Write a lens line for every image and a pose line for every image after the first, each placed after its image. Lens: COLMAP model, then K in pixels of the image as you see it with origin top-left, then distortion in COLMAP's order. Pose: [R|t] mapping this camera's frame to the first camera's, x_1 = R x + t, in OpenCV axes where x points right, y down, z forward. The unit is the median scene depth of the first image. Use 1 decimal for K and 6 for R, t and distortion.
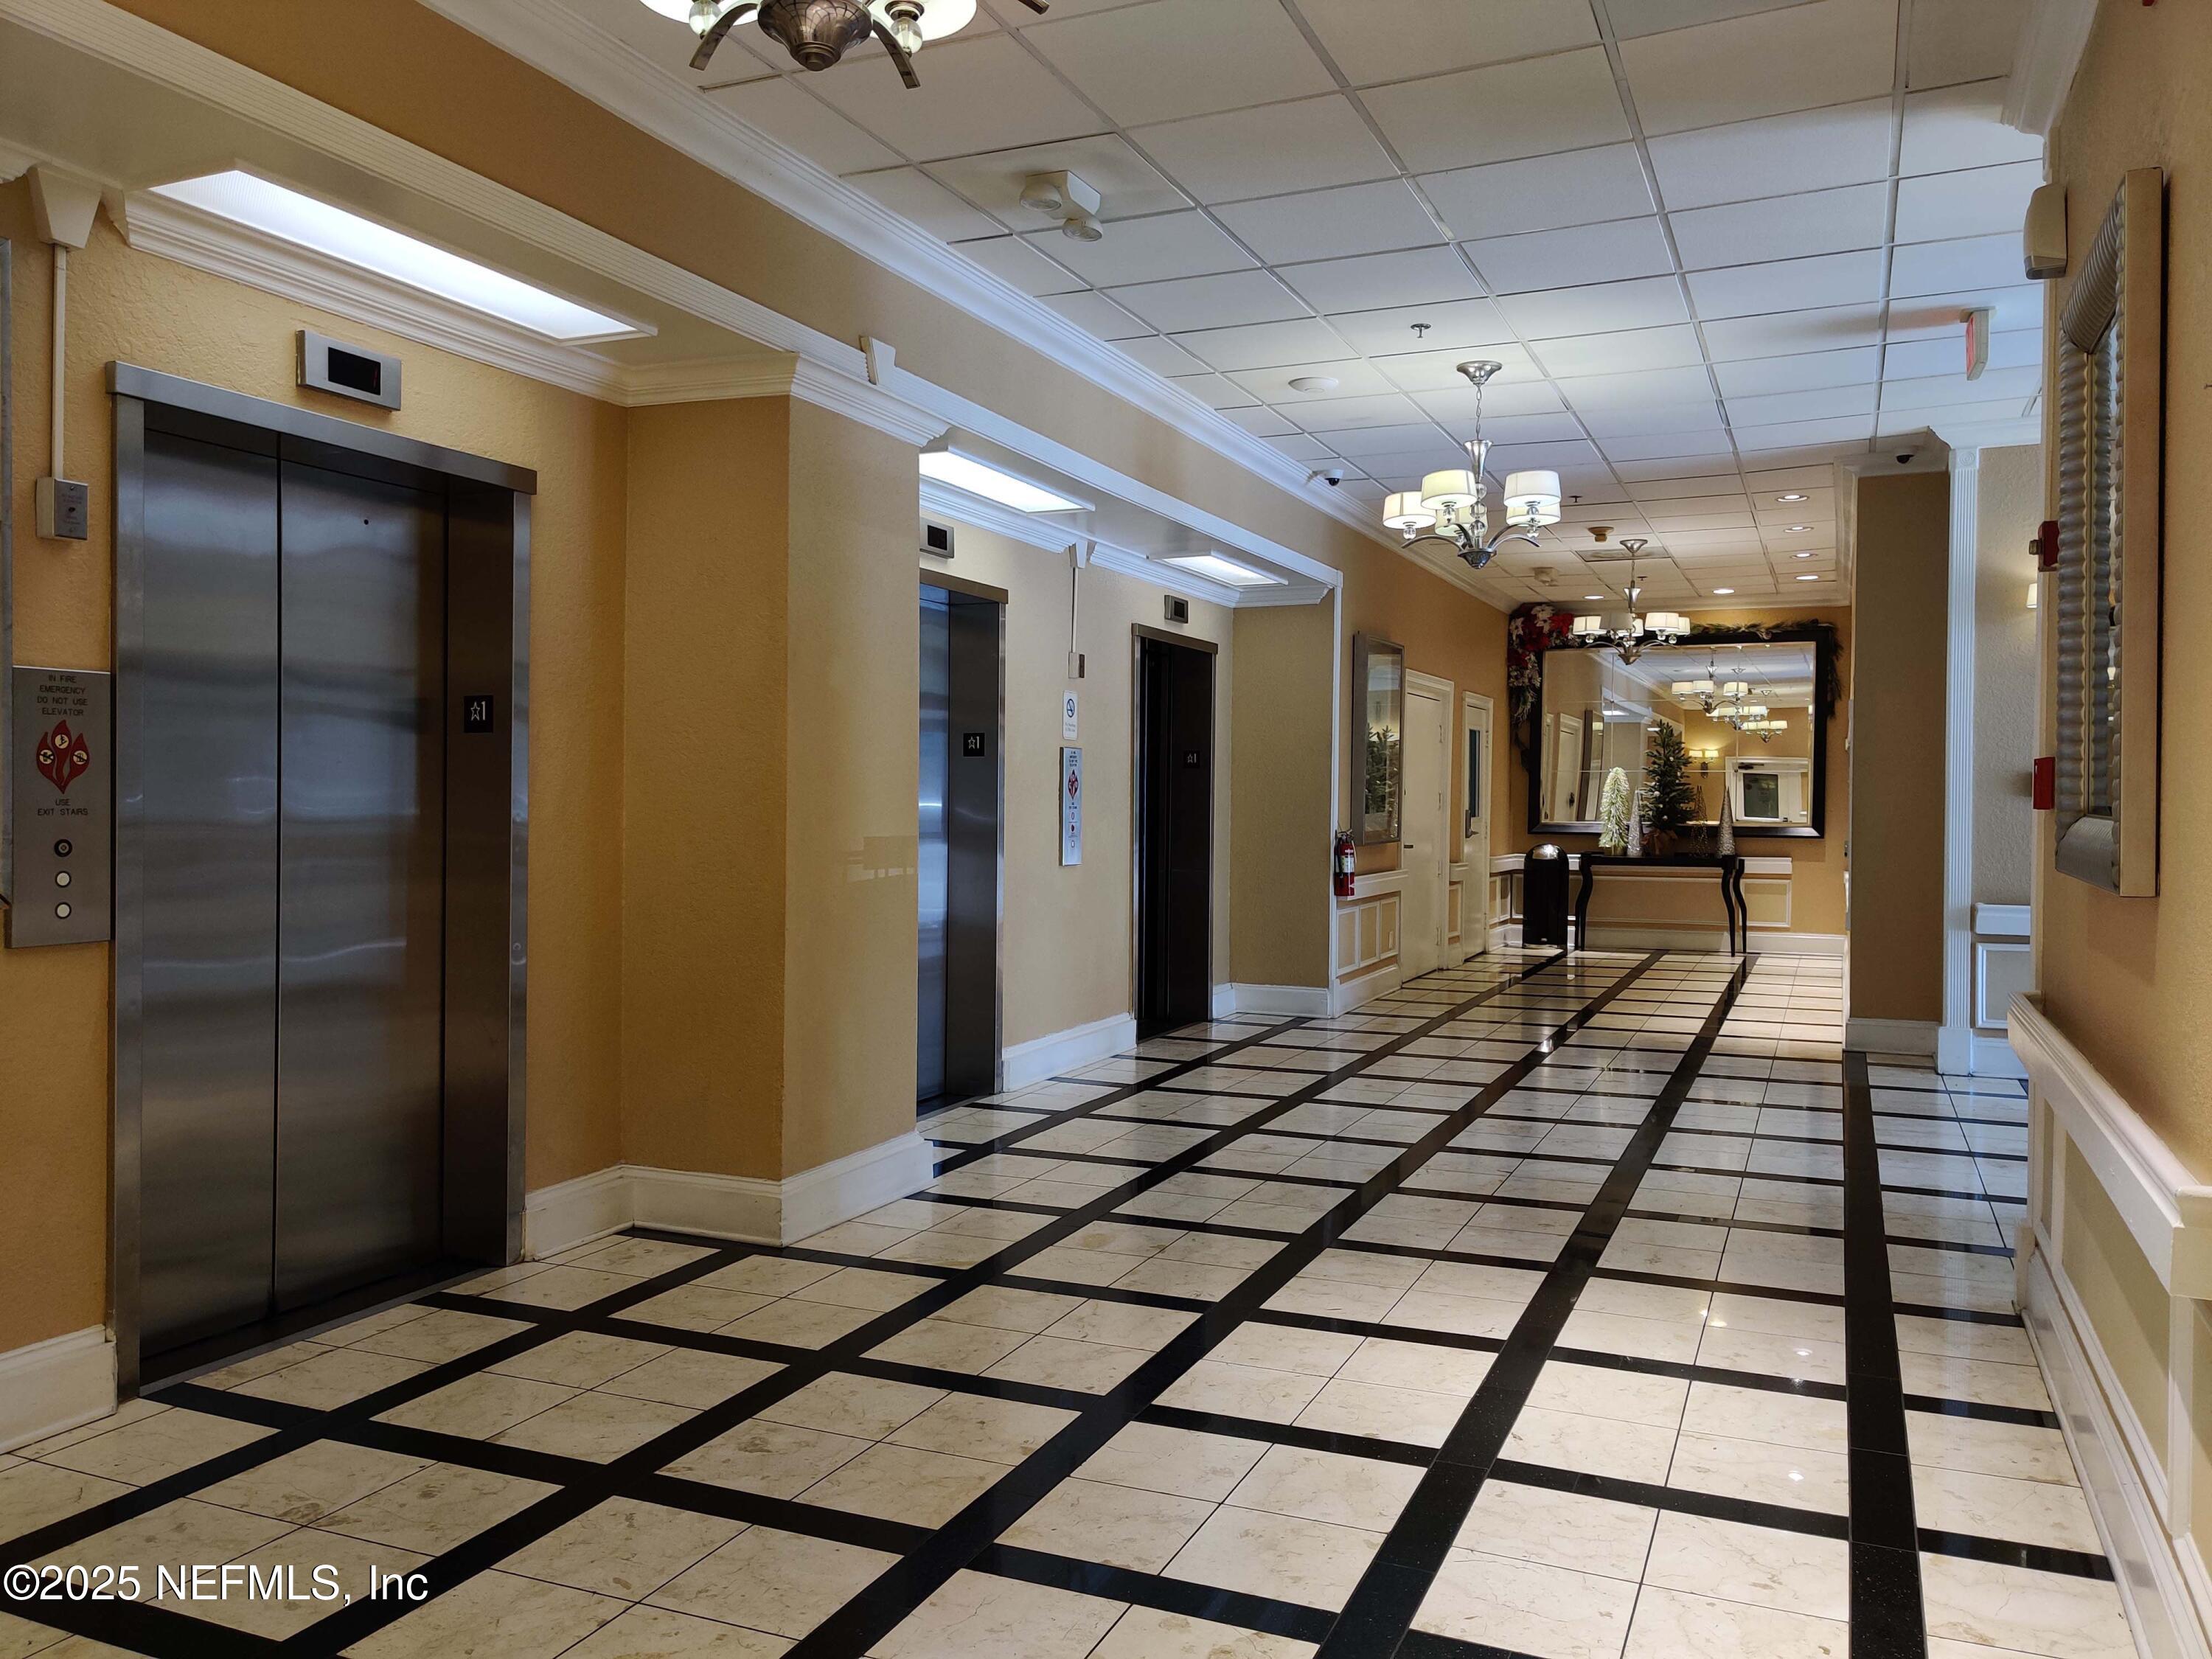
lens RADIAL K [[1689.0, 0, 1086.2], [0, 1689.0, 817.9], [0, 0, 1]] dist [0.028069, -0.006959]
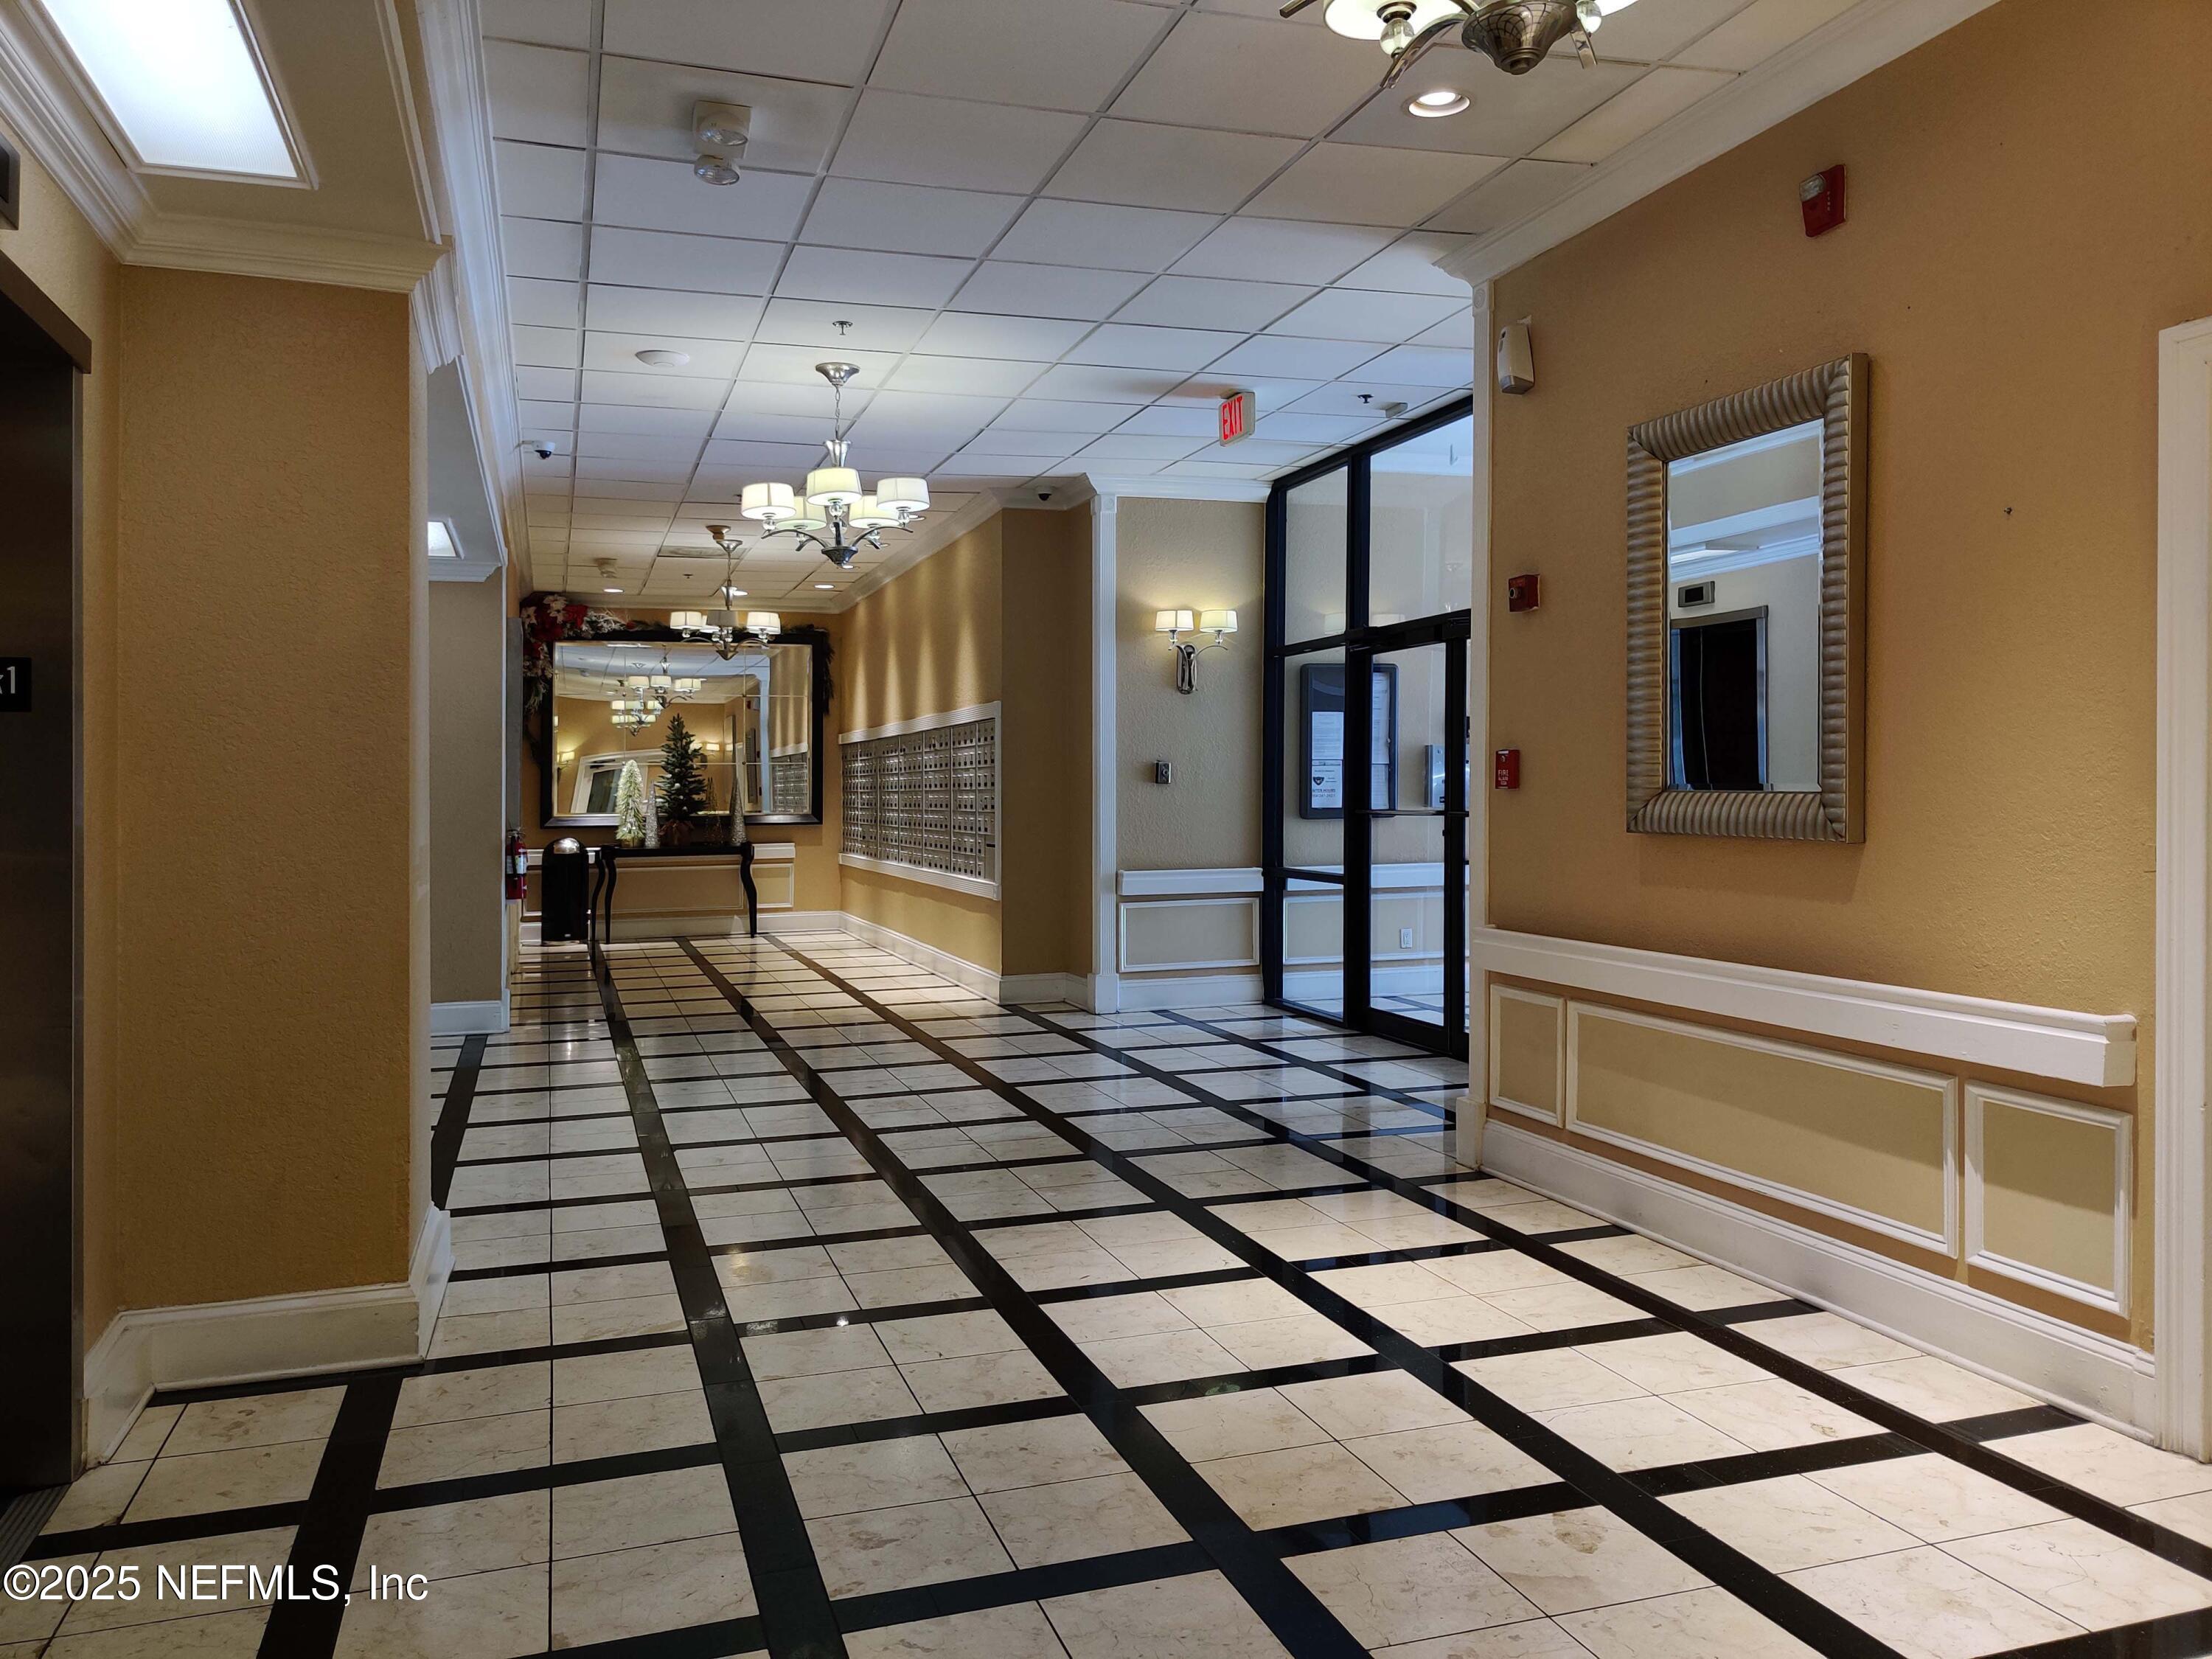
lens RADIAL K [[1689.0, 0, 1091.6], [0, 1689.0, 819.1], [0, 0, 1]] dist [0.028069, -0.006959]
pose [[0.741492, -0.027361, 0.670403, -0.274797], [0.024063, 0.999610, 0.014183, -0.003965], [-0.670530, 0.005615, 0.741861, 0.110283]]
